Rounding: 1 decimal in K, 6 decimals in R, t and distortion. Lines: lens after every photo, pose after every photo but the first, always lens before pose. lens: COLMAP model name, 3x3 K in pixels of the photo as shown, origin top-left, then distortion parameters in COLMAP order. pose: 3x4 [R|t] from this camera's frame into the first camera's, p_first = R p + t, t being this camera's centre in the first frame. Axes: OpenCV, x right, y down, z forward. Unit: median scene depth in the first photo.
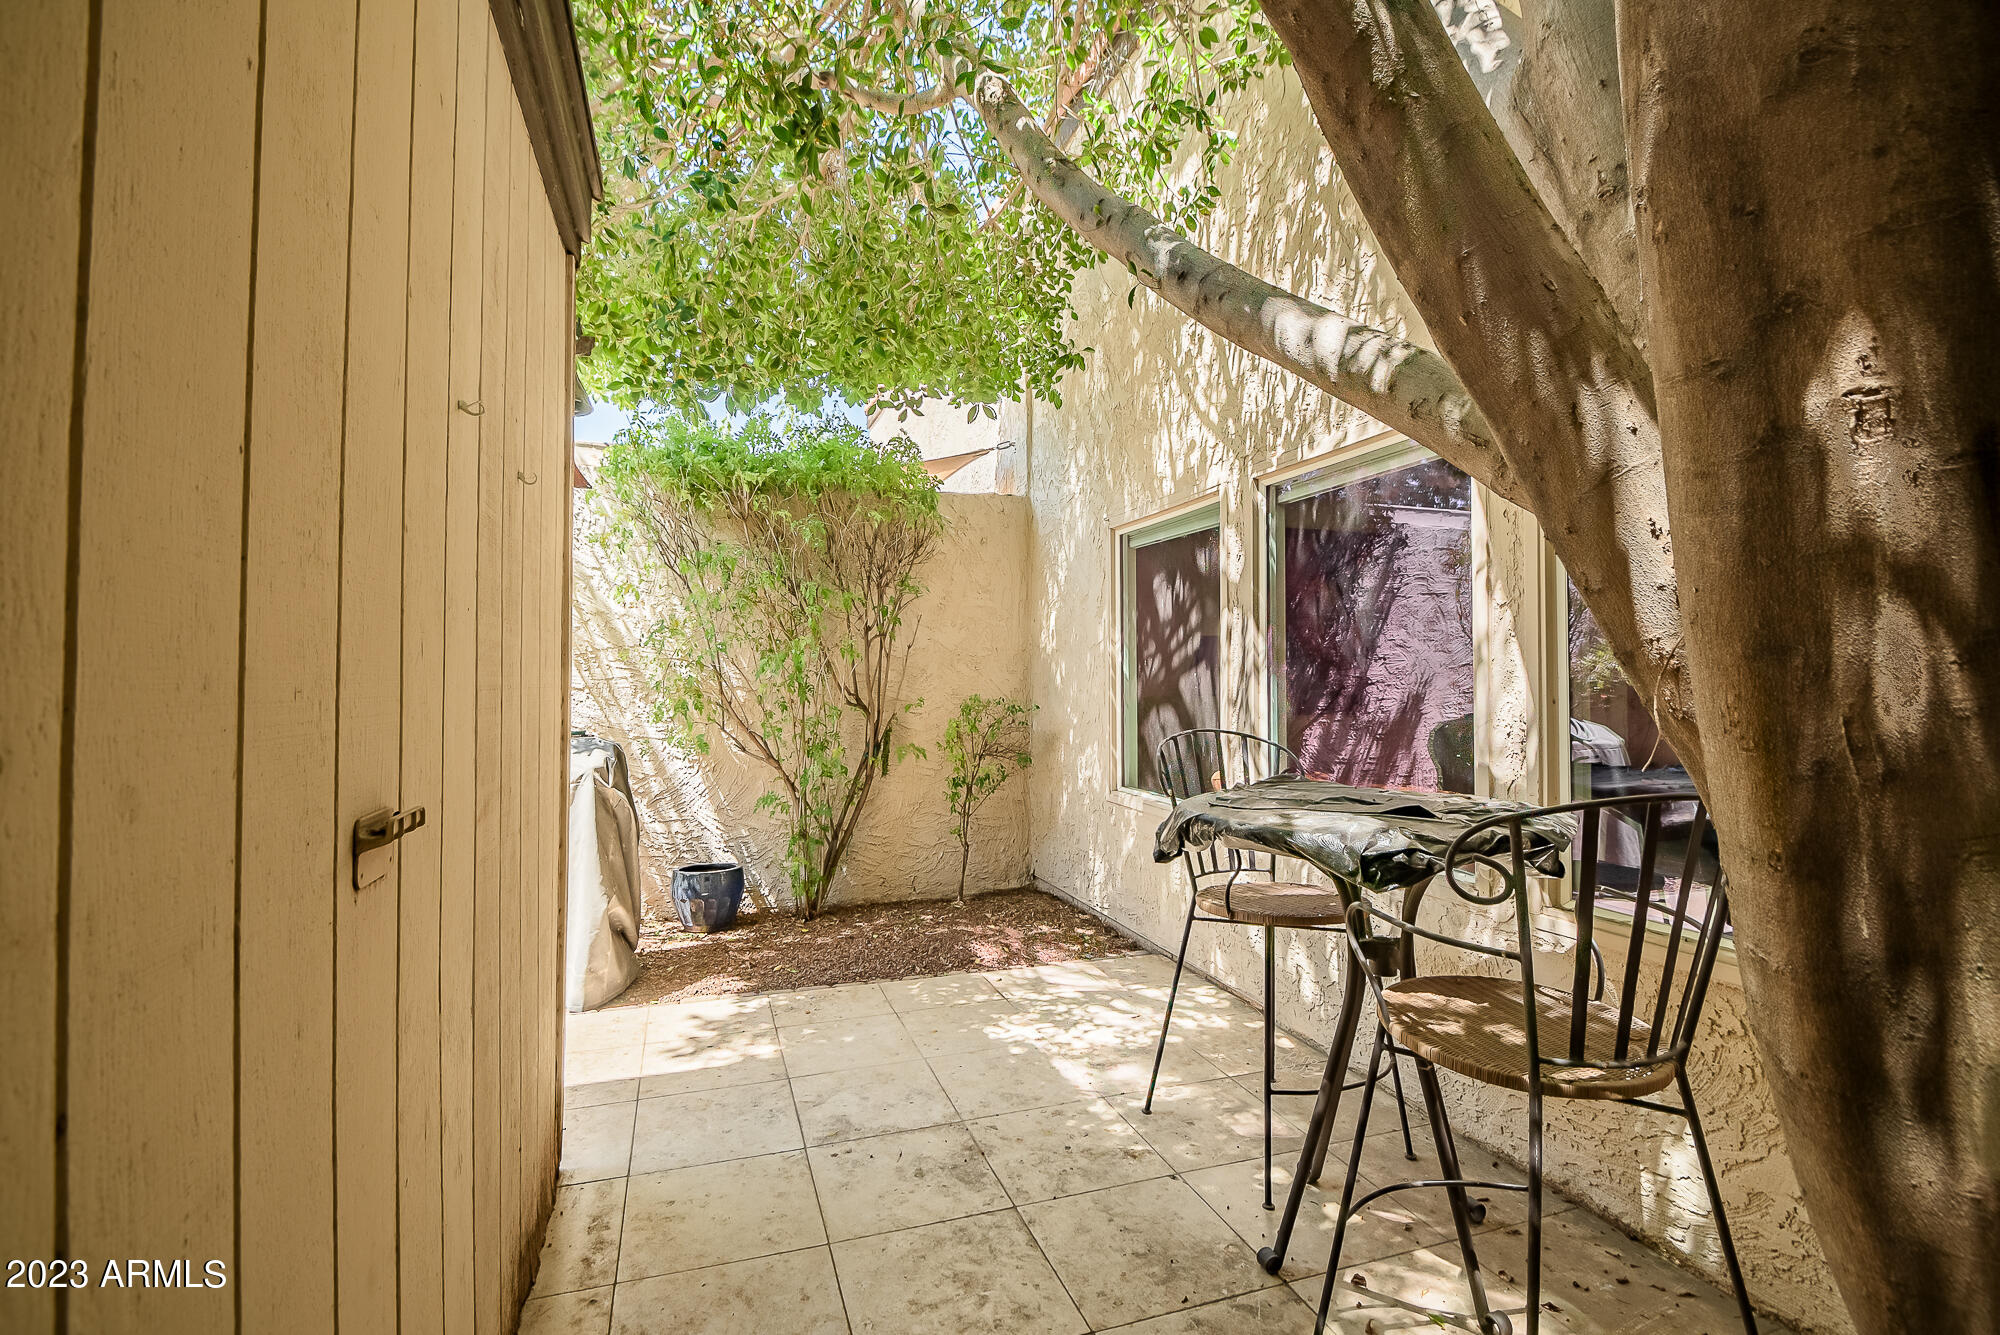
lens RADIAL K [[914.8, 0, 999.7], [0, 914.8, 661.2], [0, 0, 1]] dist [-0.025504, -0.003175]
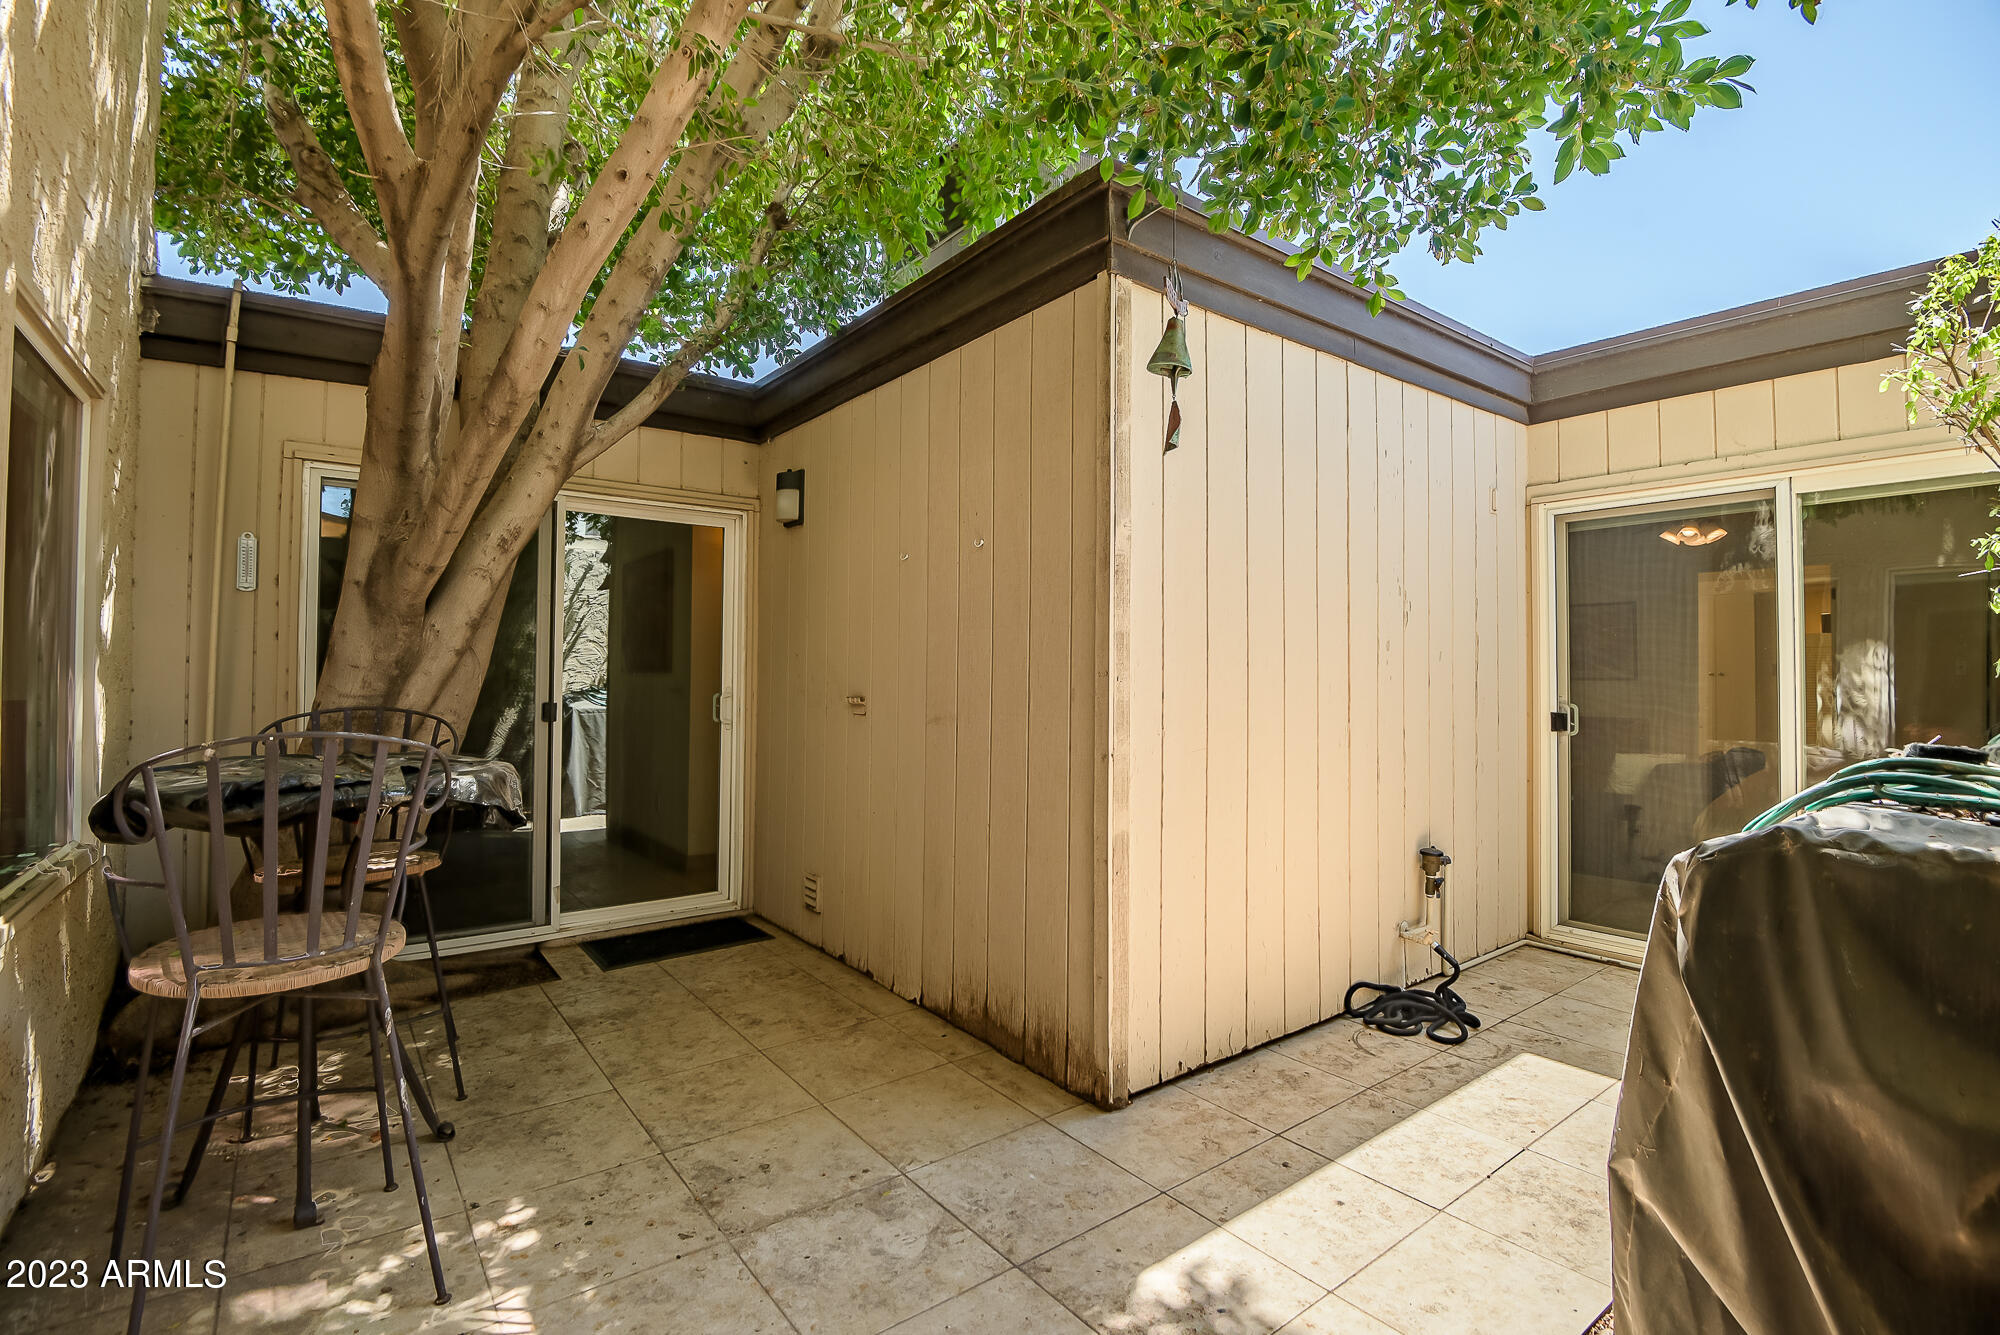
lens RADIAL K [[914.8, 0, 999.8], [0, 914.8, 659.1], [0, 0, 1]] dist [-0.025504, -0.003175]
pose [[-0.948238, -0.011022, -0.317368, -0.013480], [-0.005543, 0.999820, -0.018163, 0.041788], [0.317511, -0.015464, -0.948129, 1.913173]]
